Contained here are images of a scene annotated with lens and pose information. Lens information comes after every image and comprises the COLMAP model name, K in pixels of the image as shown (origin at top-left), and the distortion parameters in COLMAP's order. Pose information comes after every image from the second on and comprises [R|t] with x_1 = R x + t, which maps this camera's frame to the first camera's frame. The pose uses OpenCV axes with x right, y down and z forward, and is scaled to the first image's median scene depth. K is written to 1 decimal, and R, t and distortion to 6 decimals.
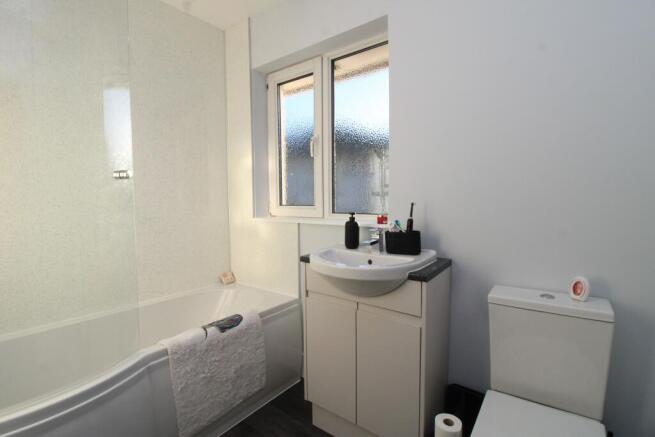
lens RADIAL K [[306.3, 0, 330.2], [0, 306.3, 207.6], [0, 0, 1]] dist [-0.017388, -0.000290]
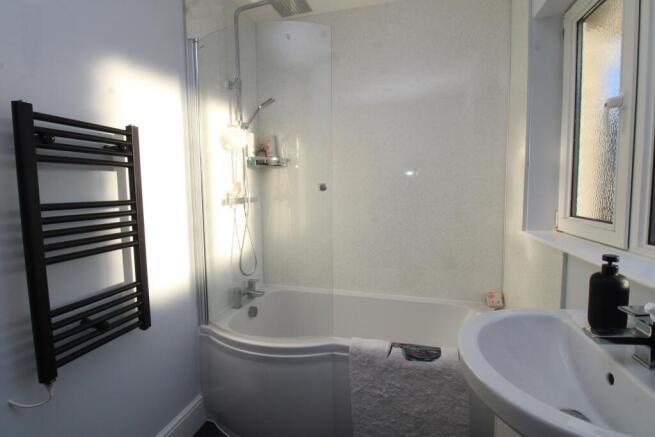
lens RADIAL K [[306.3, 0, 330.2], [0, 306.3, 207.6], [0, 0, 1]] dist [-0.017388, -0.000290]
pose [[0.389677, 0.067416, -0.918481, 0.337473], [-0.029106, 0.997720, 0.060883, -0.075397], [0.920492, 0.003008, 0.390751, 0.452406]]
